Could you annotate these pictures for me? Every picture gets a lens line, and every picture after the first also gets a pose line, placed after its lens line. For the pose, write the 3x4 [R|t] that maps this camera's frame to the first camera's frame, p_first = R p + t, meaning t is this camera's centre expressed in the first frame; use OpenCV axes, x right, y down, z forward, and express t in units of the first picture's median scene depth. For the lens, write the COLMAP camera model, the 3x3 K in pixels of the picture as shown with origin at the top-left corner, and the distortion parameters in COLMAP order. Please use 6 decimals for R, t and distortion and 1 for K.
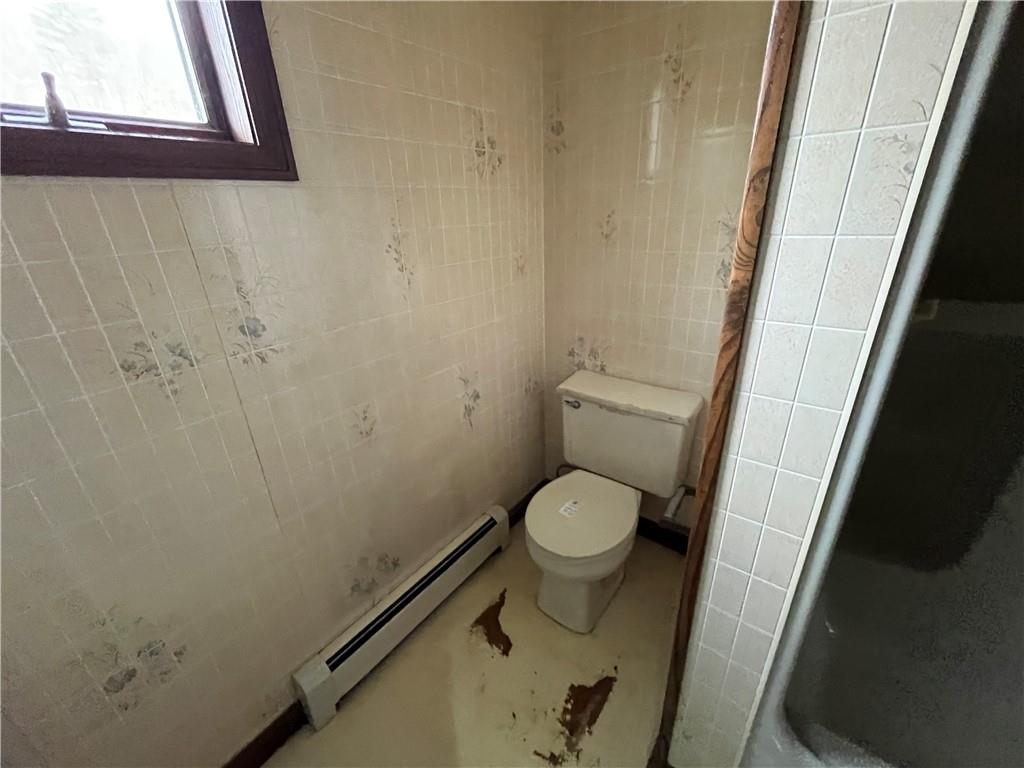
lens RADIAL K [[415.9, 0, 515.6], [0, 415.9, 391.7], [0, 0, 1]] dist [-0.002575, -0.000212]
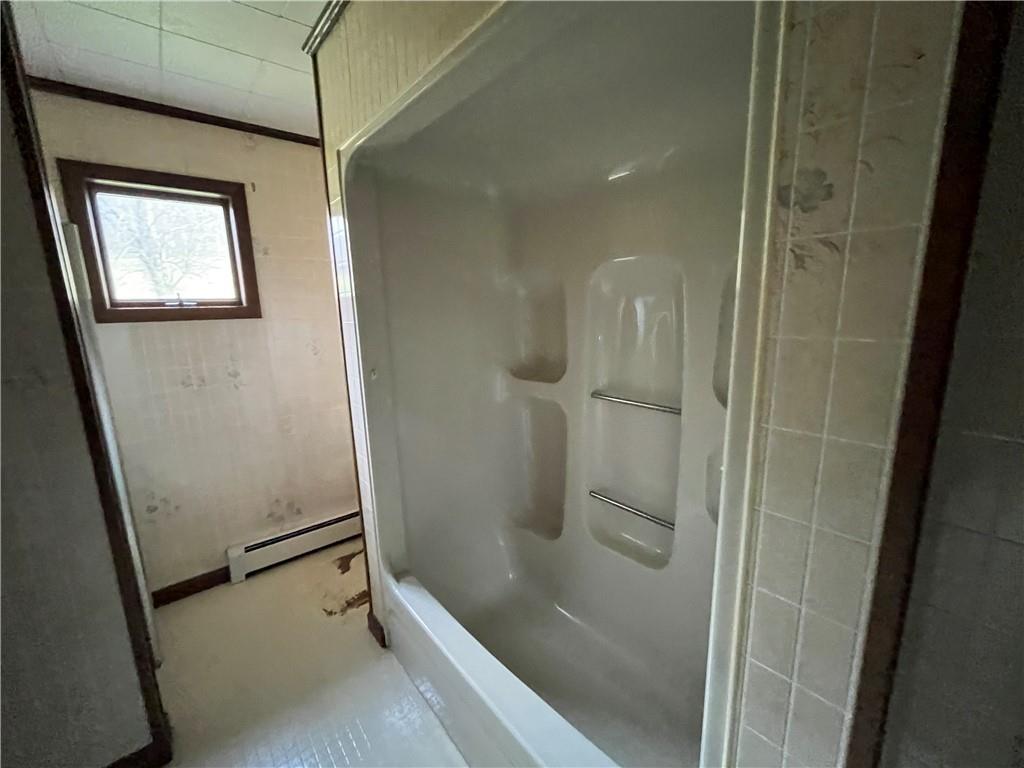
lens RADIAL K [[415.9, 0, 509.1], [0, 415.9, 386.3], [0, 0, 1]] dist [-0.002575, -0.000212]
pose [[0.975498, 0.066560, -0.209697, 1.149084], [-0.107760, 0.975530, -0.191649, 0.166706], [0.191809, 0.209551, 0.958800, -0.803104]]
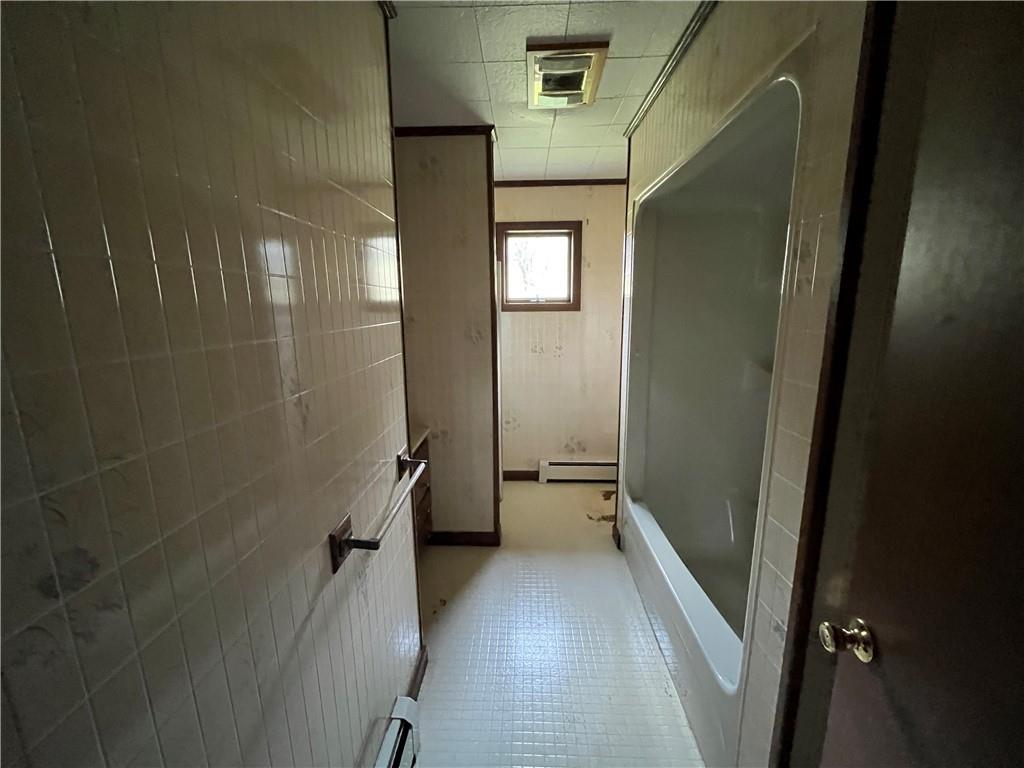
lens RADIAL K [[415.9, 0, 510.3], [0, 415.9, 383.0], [0, 0, 1]] dist [-0.002575, -0.000212]
pose [[0.584352, 0.189328, -0.789106, 1.664924], [-0.335709, 0.941693, -0.022662, 0.300094], [0.738805, 0.278152, 0.613839, -1.203023]]
